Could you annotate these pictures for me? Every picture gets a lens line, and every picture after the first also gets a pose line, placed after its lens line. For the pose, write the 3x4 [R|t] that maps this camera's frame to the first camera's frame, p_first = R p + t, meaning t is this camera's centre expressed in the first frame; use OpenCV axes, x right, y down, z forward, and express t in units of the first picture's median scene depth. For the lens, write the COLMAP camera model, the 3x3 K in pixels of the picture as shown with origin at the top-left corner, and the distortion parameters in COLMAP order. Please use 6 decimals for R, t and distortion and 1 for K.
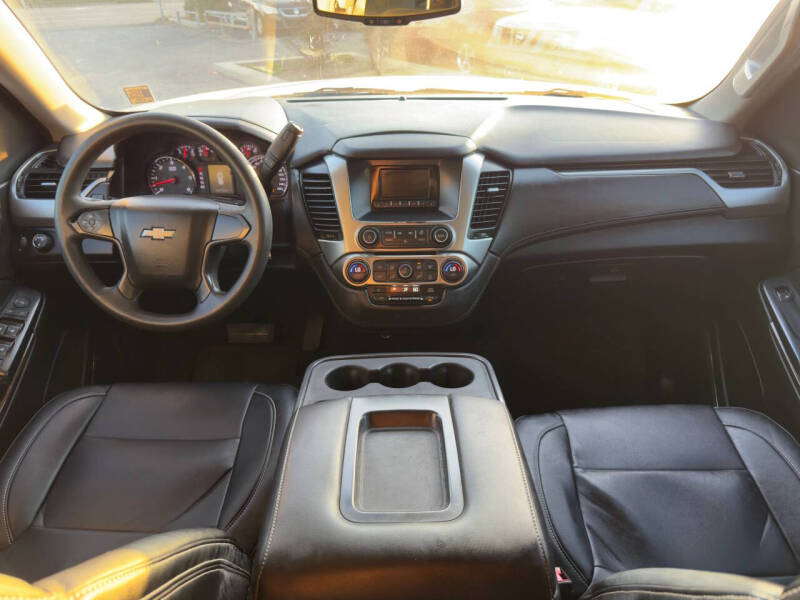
lens RADIAL K [[582.5, 0, 400.0], [0, 582.5, 300.0], [0, 0, 1]] dist [0.064526, -0.098139]
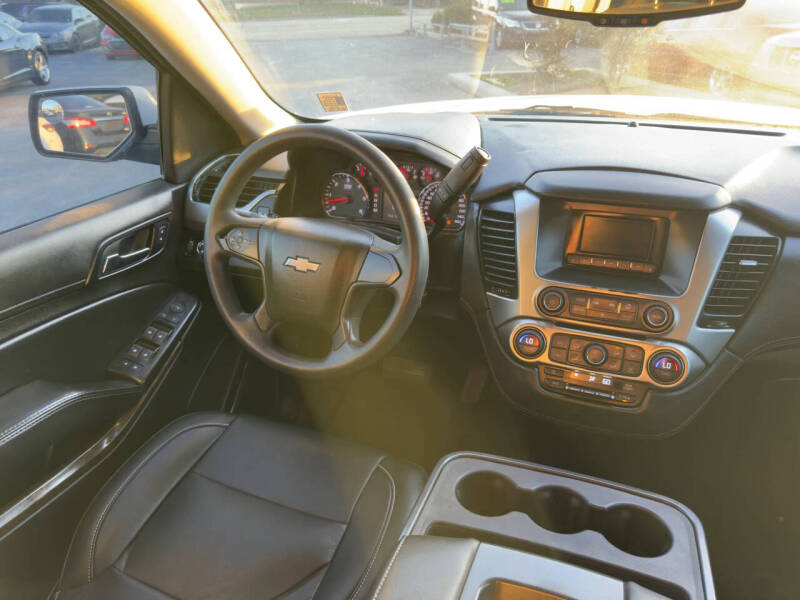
lens RADIAL K [[581.3, 0, 400.0], [0, 581.3, 300.0], [0, 0, 1]] dist [0.187228, -0.343798]
pose [[0.933226, 0.162978, -0.320198, 0.007156], [-0.170688, 0.985317, 0.004043, -0.077727], [0.316156, 0.050881, 0.947342, 0.202282]]
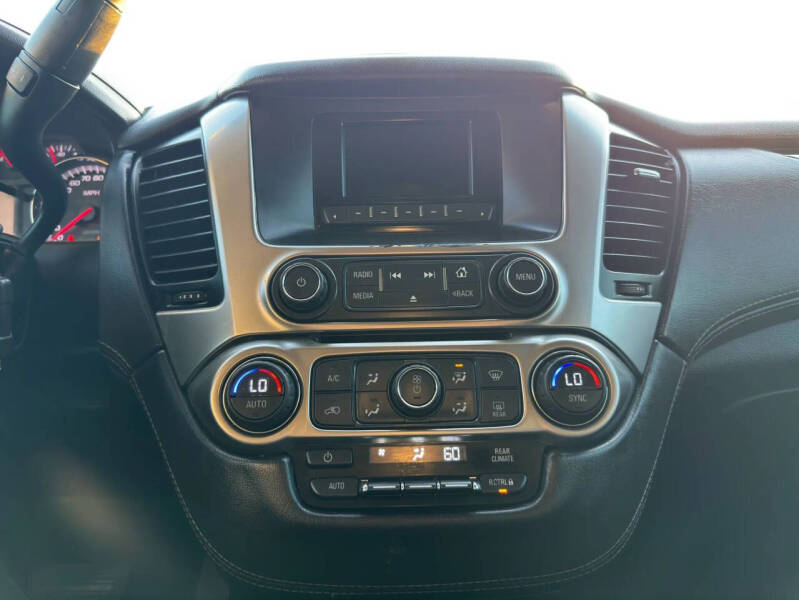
lens RADIAL K [[581.8, 0, 399.5], [0, 581.8, 300.0], [0, 0, 1]] dist [0.064526, -0.098139]
pose [[0.999865, -0.012474, 0.010653, -0.002145], [0.015368, 0.939424, -0.342413, 0.010208], [-0.005737, 0.342531, 0.939489, 0.684144]]
